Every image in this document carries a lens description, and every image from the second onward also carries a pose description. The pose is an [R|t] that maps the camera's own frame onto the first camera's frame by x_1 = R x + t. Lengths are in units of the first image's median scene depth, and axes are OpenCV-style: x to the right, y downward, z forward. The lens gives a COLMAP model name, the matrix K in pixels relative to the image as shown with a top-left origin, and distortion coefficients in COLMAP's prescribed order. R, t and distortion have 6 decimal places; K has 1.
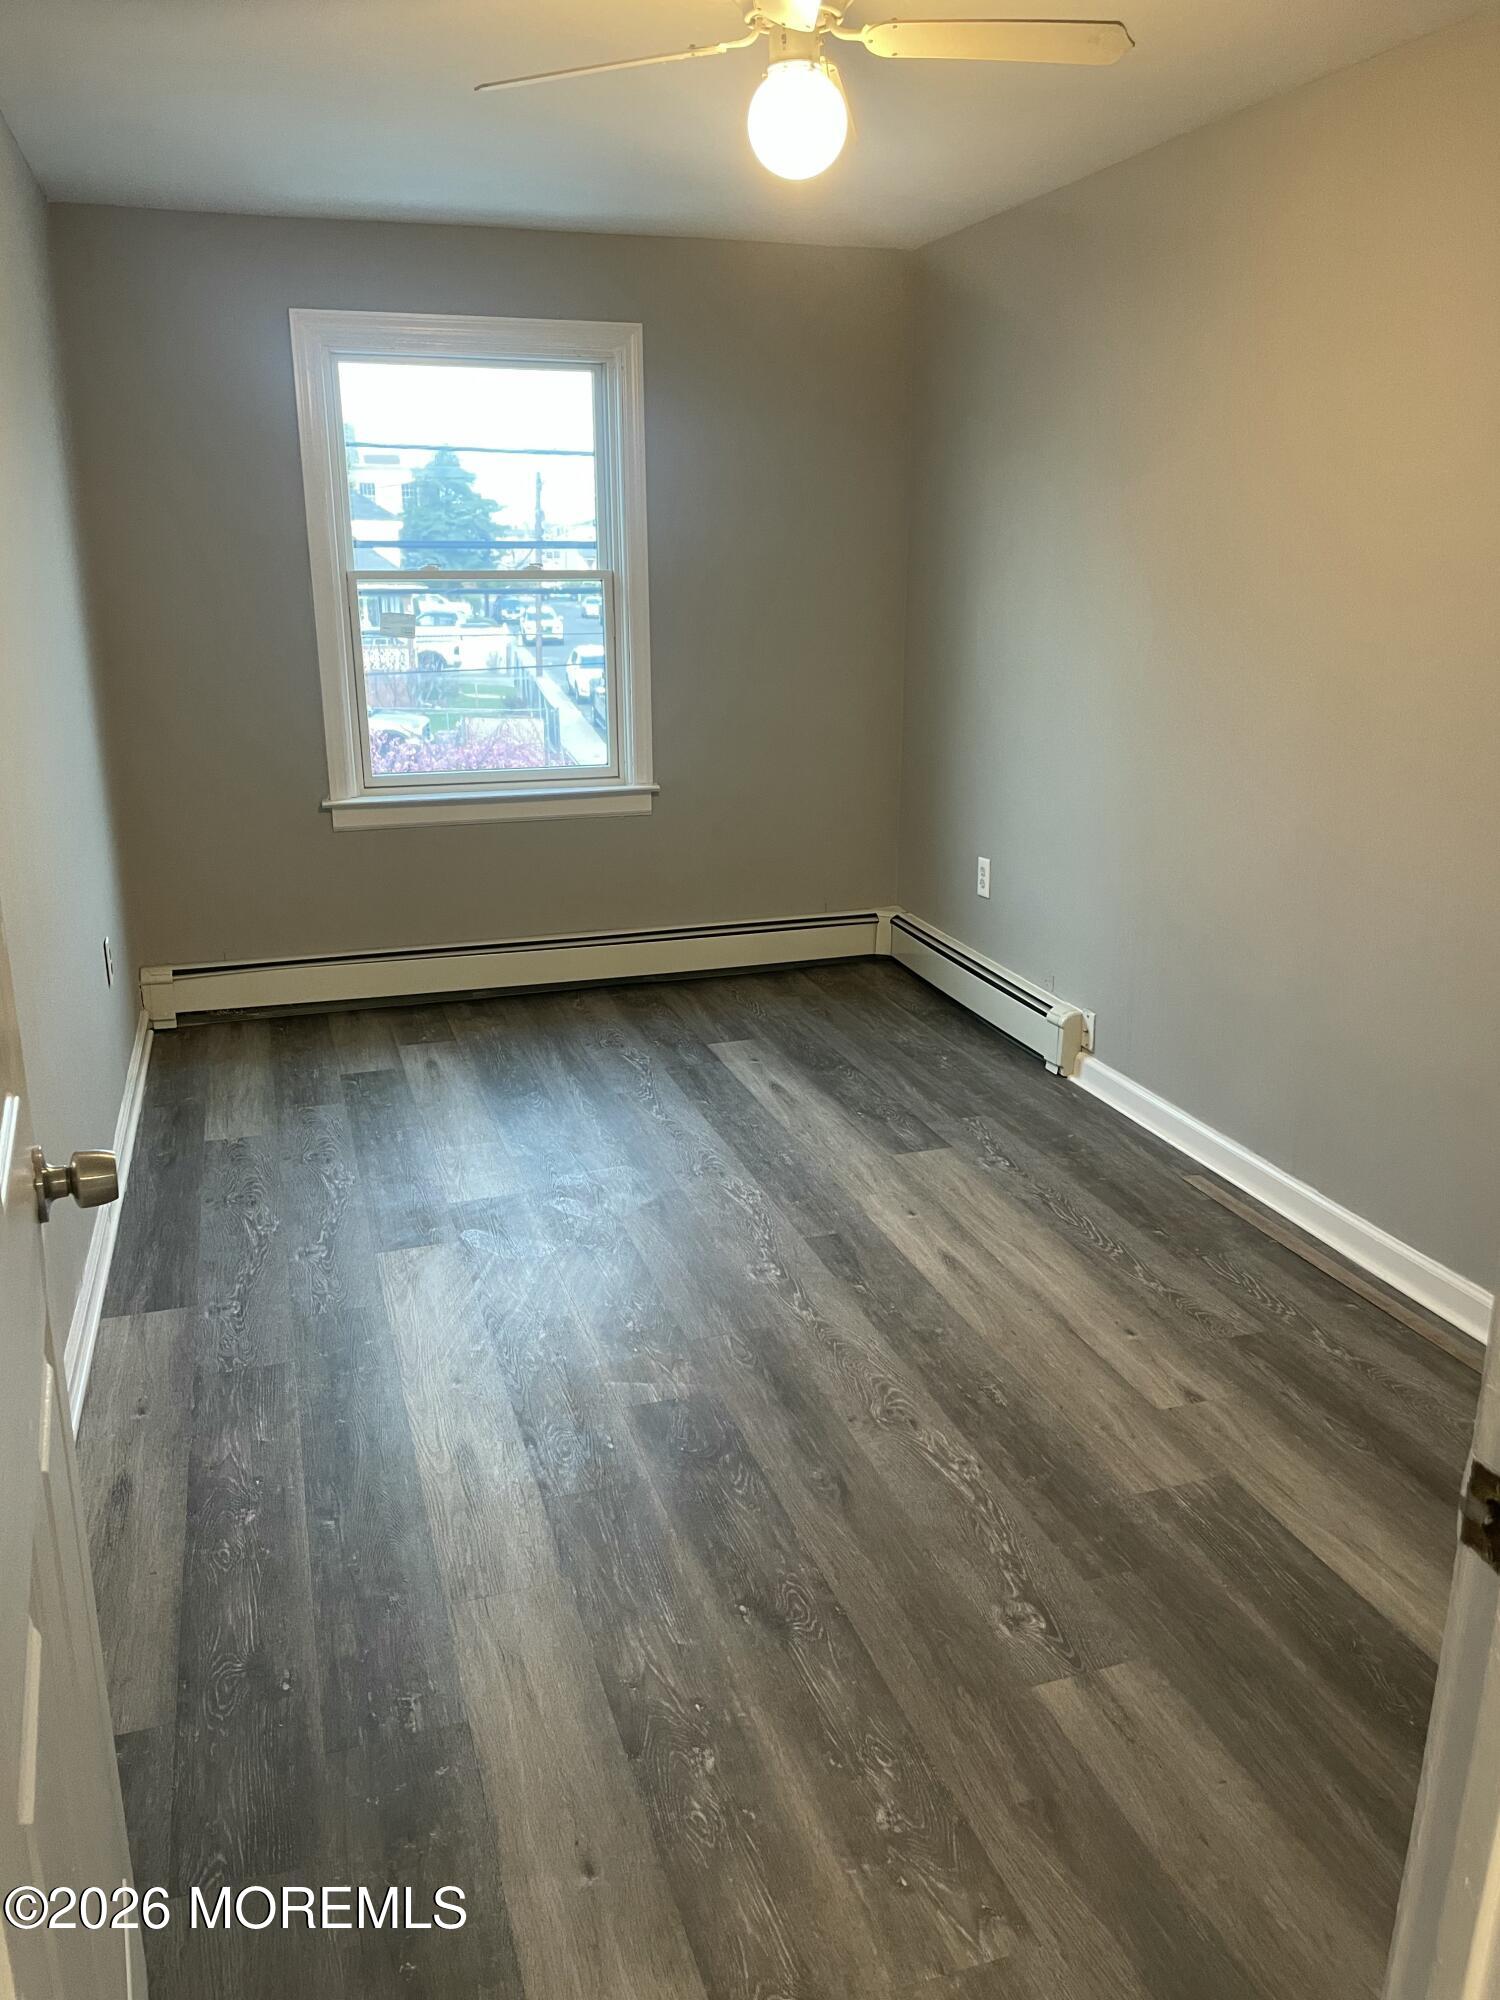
lens RADIAL K [[1535.8, 0, 753.5], [0, 1535.8, 990.1], [0, 0, 1]] dist [0.076187, -0.112476]
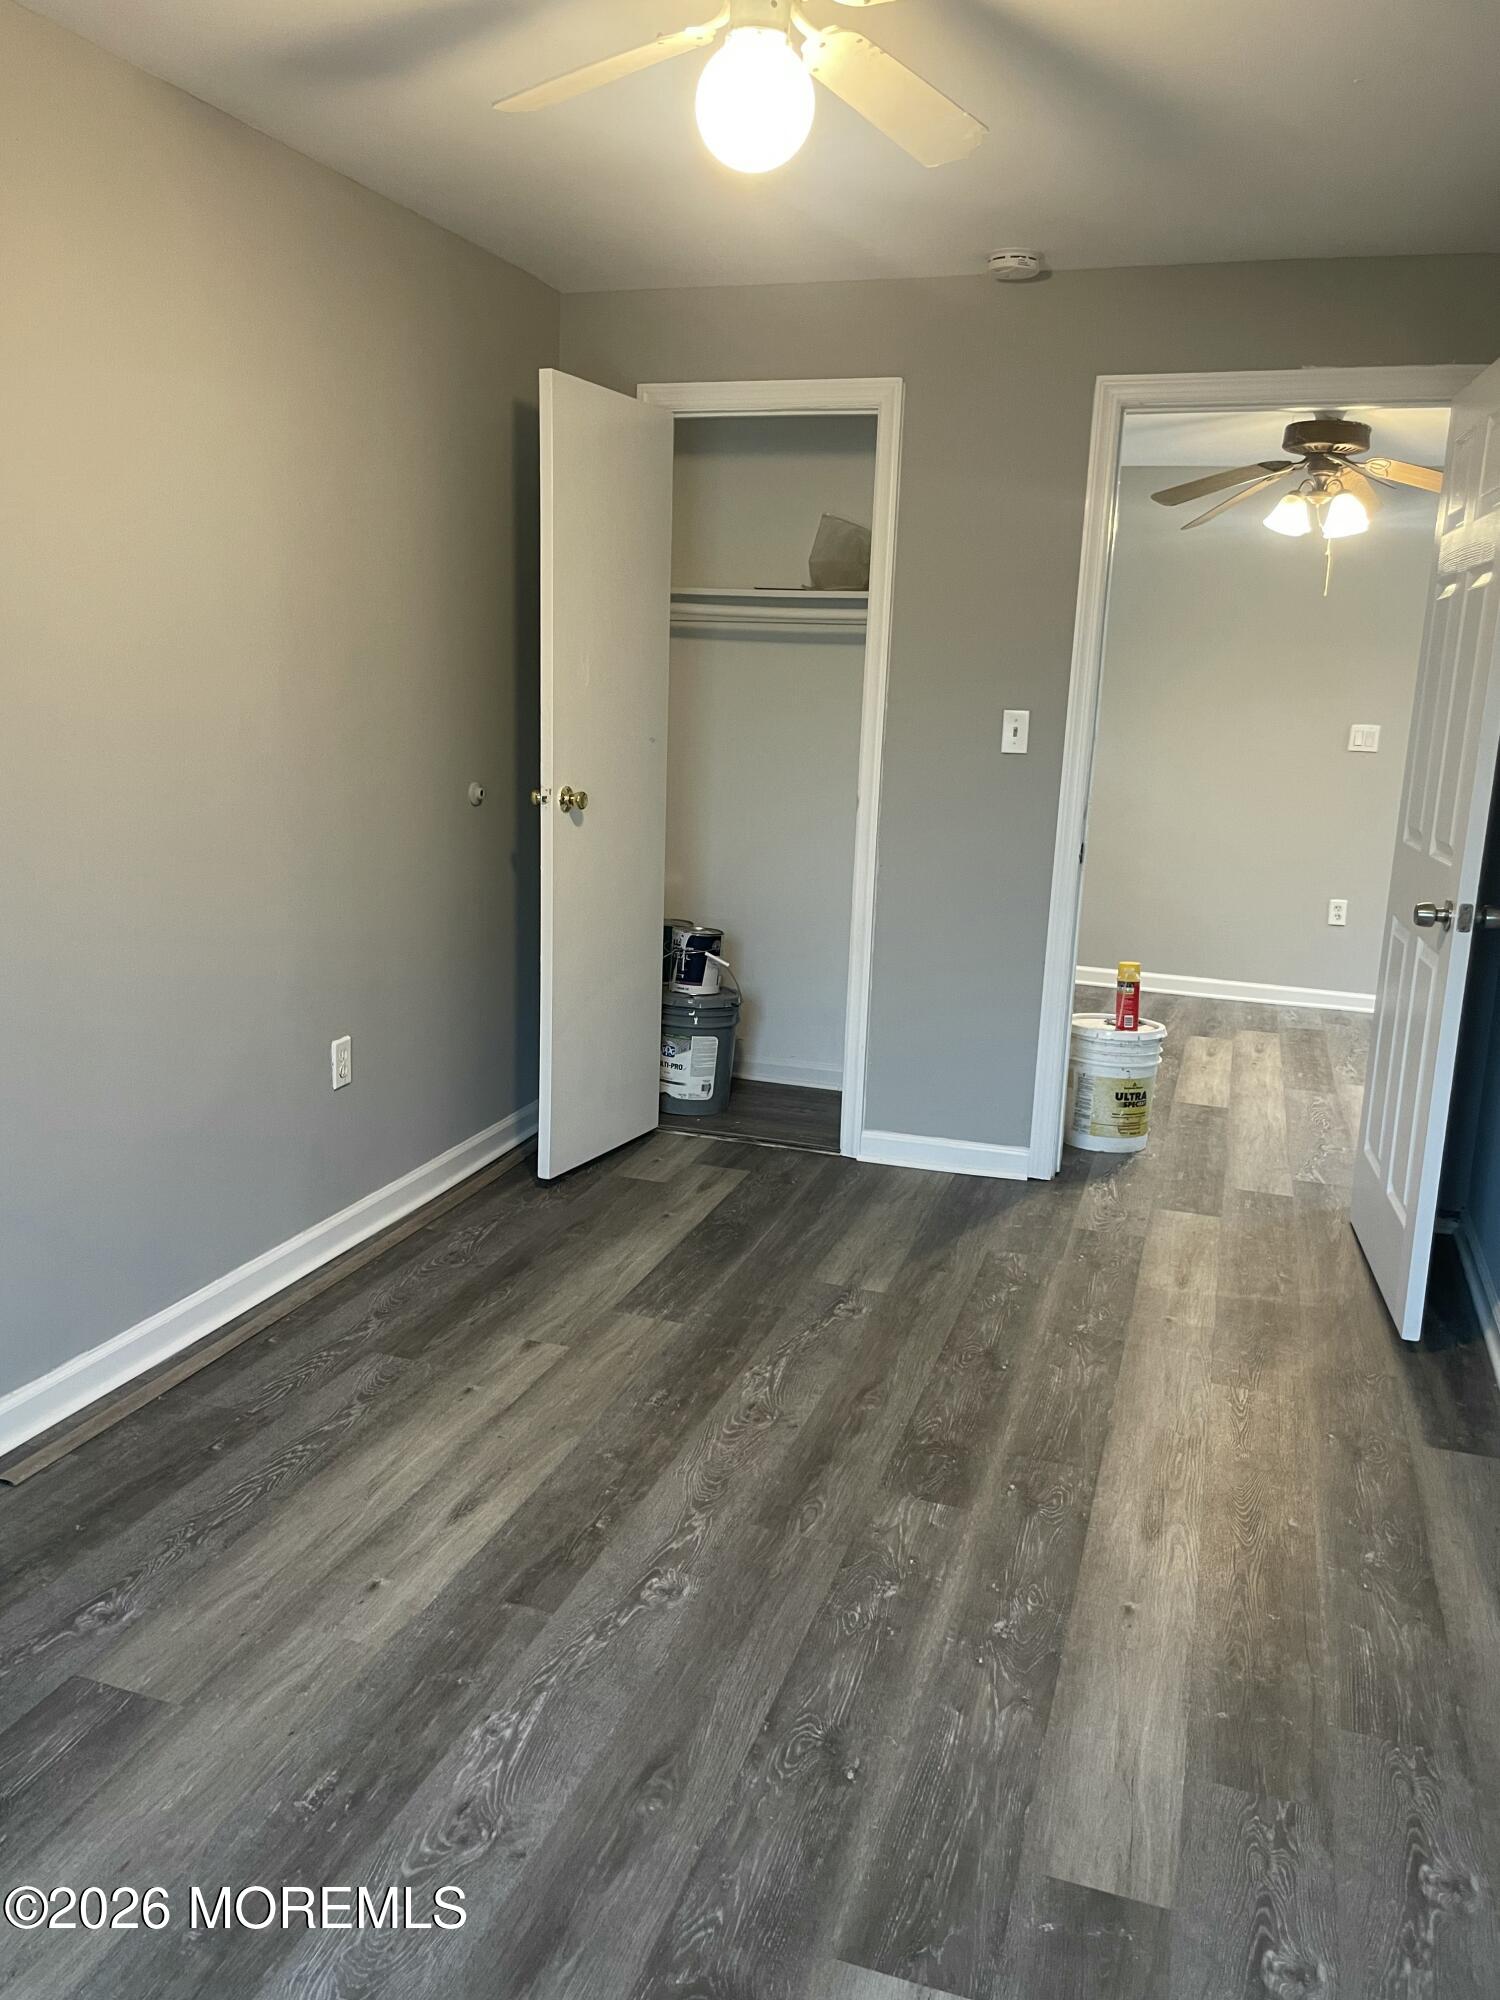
lens RADIAL K [[1535.8, 0, 753.5], [0, 1535.8, 990.1], [0, 0, 1]] dist [0.076187, -0.112476]
pose [[-0.810438, -0.142685, 0.568182, -0.449573], [0.125926, 0.904783, 0.406831, -0.407762], [-0.572130, 0.401260, -0.715302, 1.559149]]
